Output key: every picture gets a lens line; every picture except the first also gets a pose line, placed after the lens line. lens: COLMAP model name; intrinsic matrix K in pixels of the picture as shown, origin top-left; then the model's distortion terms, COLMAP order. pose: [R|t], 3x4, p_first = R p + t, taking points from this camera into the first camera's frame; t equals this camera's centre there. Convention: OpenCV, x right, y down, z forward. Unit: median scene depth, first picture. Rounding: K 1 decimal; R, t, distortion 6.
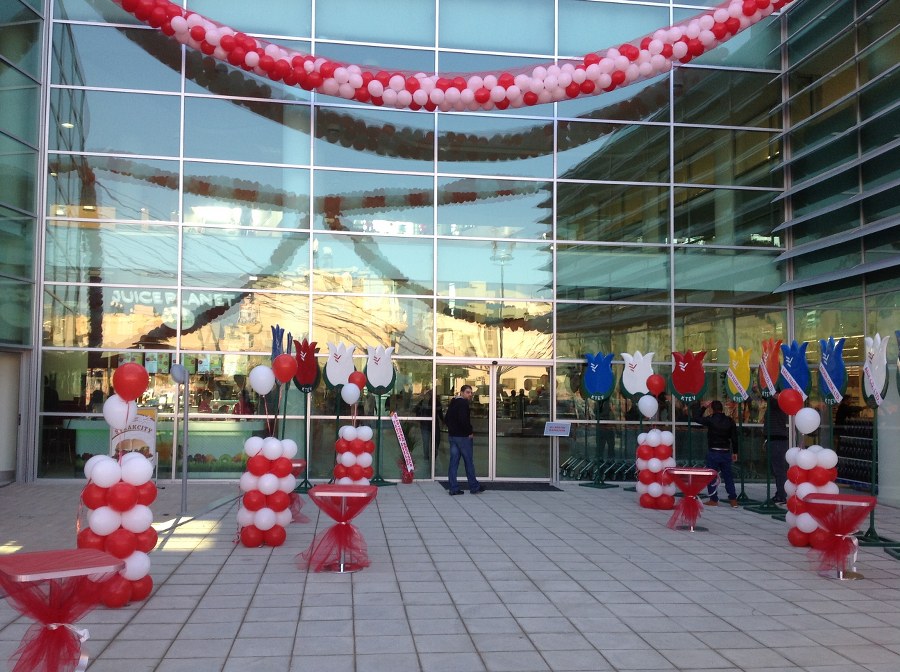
lens RADIAL K [[804.3, 0, 450.0], [0, 804.3, 336.0], [0, 0, 1]] dist [0.259644, -0.337499]
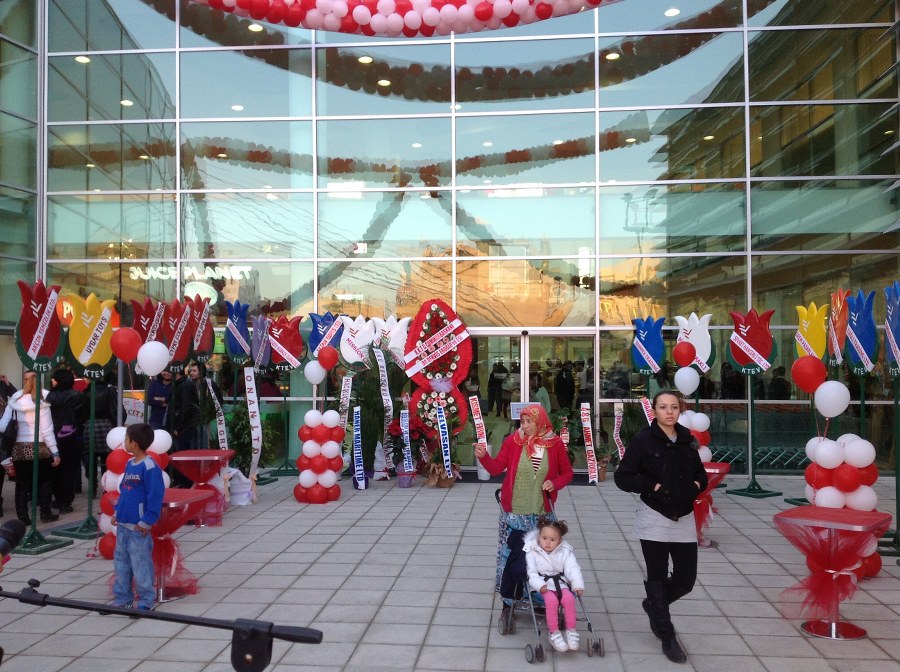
lens RADIAL K [[786.6, 0, 513.5], [0, 786.6, 325.6], [0, 0, 1]] dist [0.079602, -0.003906]
pose [[0.981403, -0.024975, -0.190326, 0.212602], [0.028426, 0.999477, 0.015426, 0.014560], [0.189841, -0.020550, 0.981600, 0.202588]]
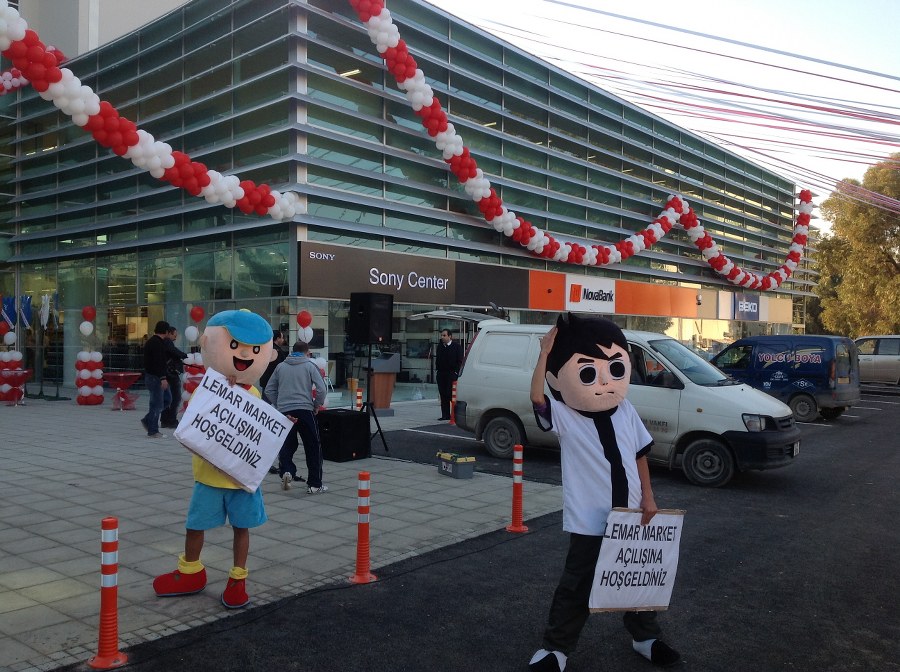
lens RADIAL K [[851.2, 0, 450.0], [0, 851.2, 336.0], [0, 0, 1]] dist [0.178808, -0.414517]
pose [[0.690447, -0.004099, 0.723371, -0.249850], [-0.051175, 0.997202, 0.054496, -0.052609], [-0.721571, -0.074646, 0.688305, -0.855147]]
